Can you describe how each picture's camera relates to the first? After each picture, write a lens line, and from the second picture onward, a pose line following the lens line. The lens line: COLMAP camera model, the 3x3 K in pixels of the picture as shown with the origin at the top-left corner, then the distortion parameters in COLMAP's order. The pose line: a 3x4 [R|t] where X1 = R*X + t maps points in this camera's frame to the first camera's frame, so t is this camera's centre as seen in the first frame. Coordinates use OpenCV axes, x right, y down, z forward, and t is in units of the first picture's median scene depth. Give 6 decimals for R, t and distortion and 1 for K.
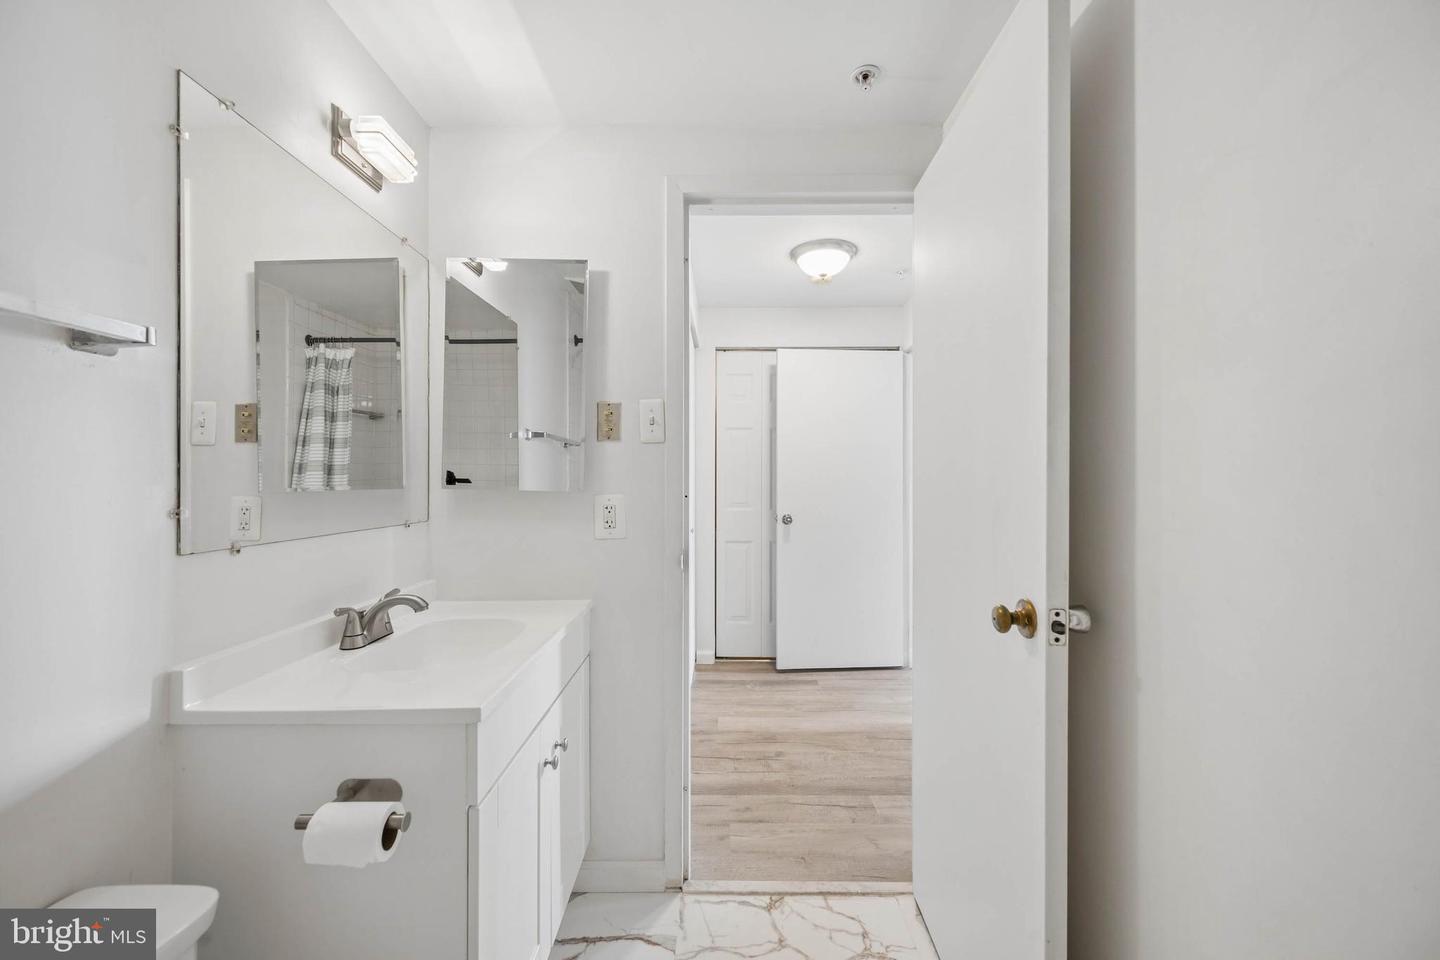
lens RADIAL K [[568.8, 0, 715.6], [0, 568.8, 477.0], [0, 0, 1]] dist [-0.001145, -0.000640]
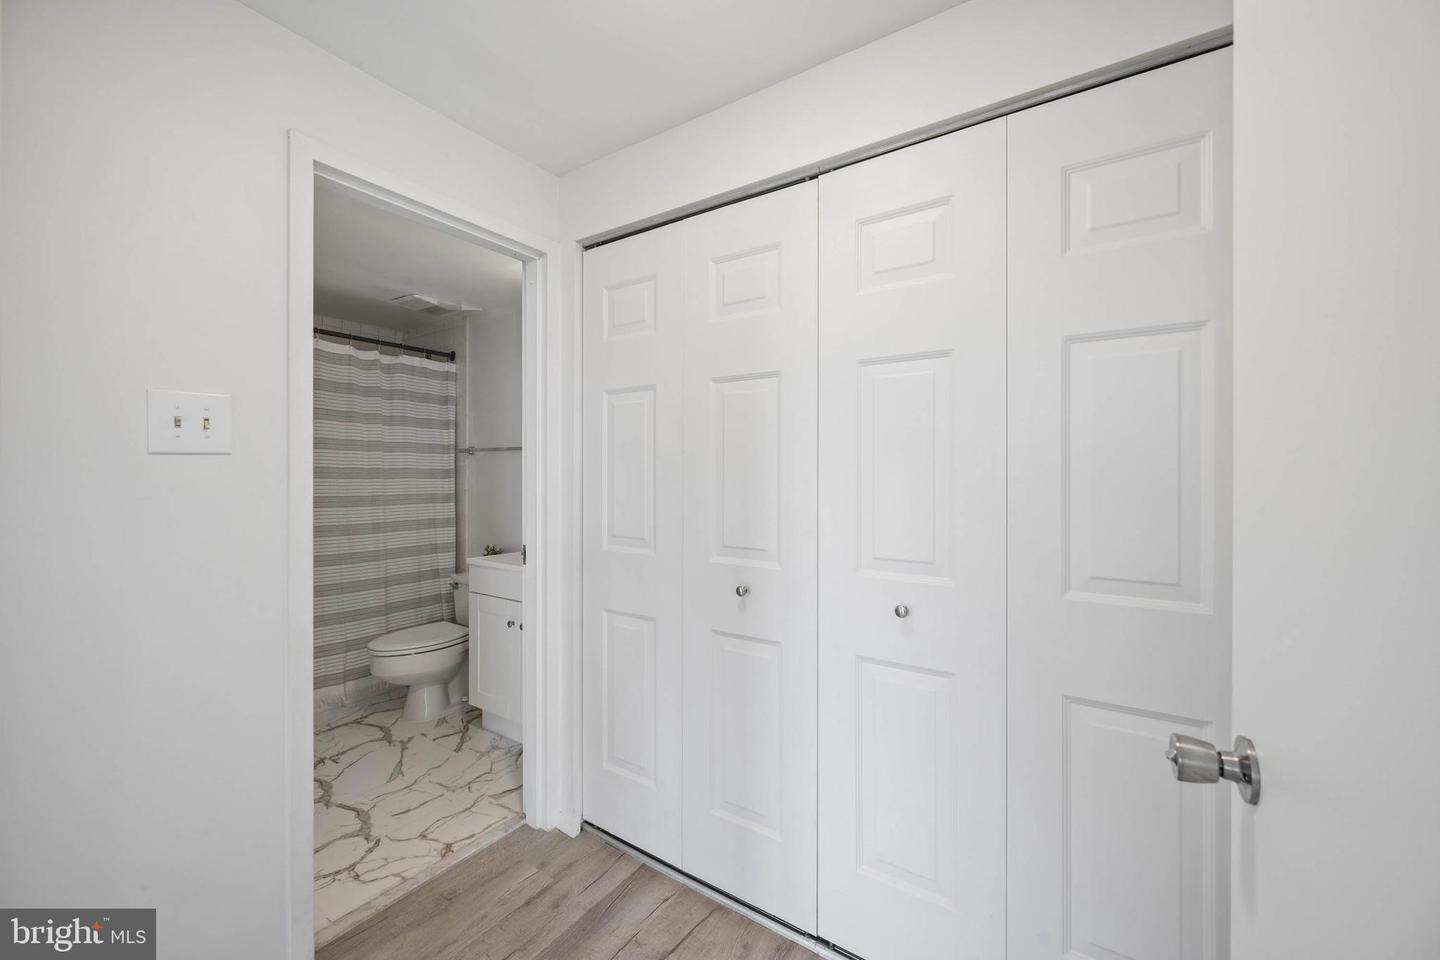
lens RADIAL K [[568.8, 0, 728.9], [0, 568.8, 475.4], [0, 0, 1]] dist [-0.001145, -0.000640]
pose [[-0.544312, -0.004711, -0.838869, 0.646028], [-0.002894, 0.999989, -0.003738, -0.020943], [0.838878, 0.000393, -0.544320, 1.771052]]
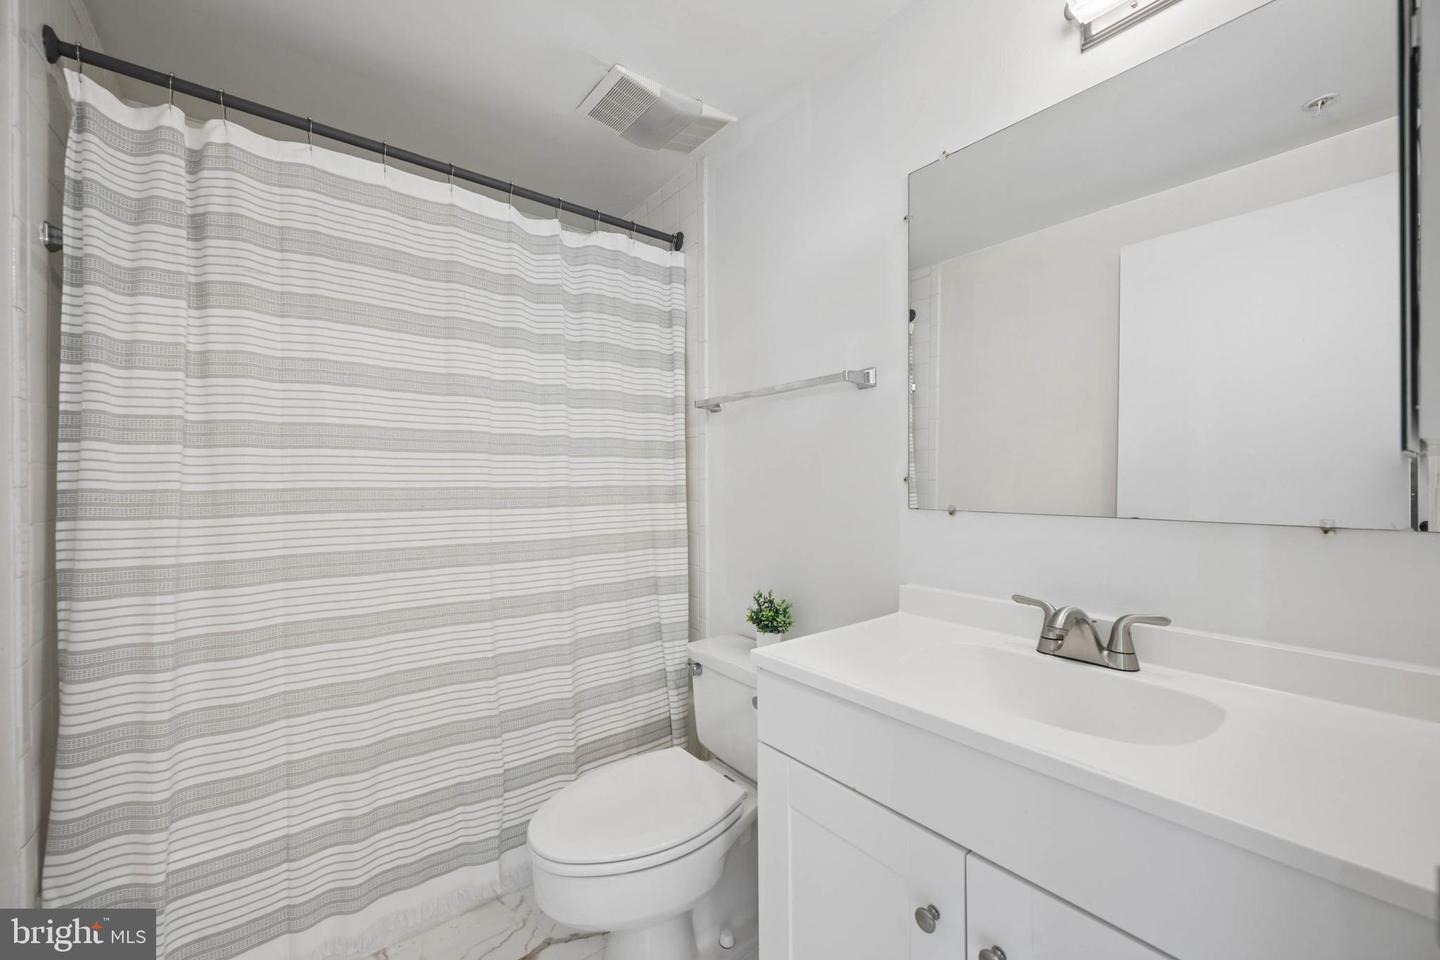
lens RADIAL K [[568.8, 0, 718.7], [0, 568.8, 483.2], [0, 0, 1]] dist [-0.001145, -0.000640]
pose [[-0.792549, 0.003999, -0.609794, 0.287830], [0.005185, 0.999987, -0.000180, 0.015930], [0.609786, -0.003305, -0.792560, 1.108116]]
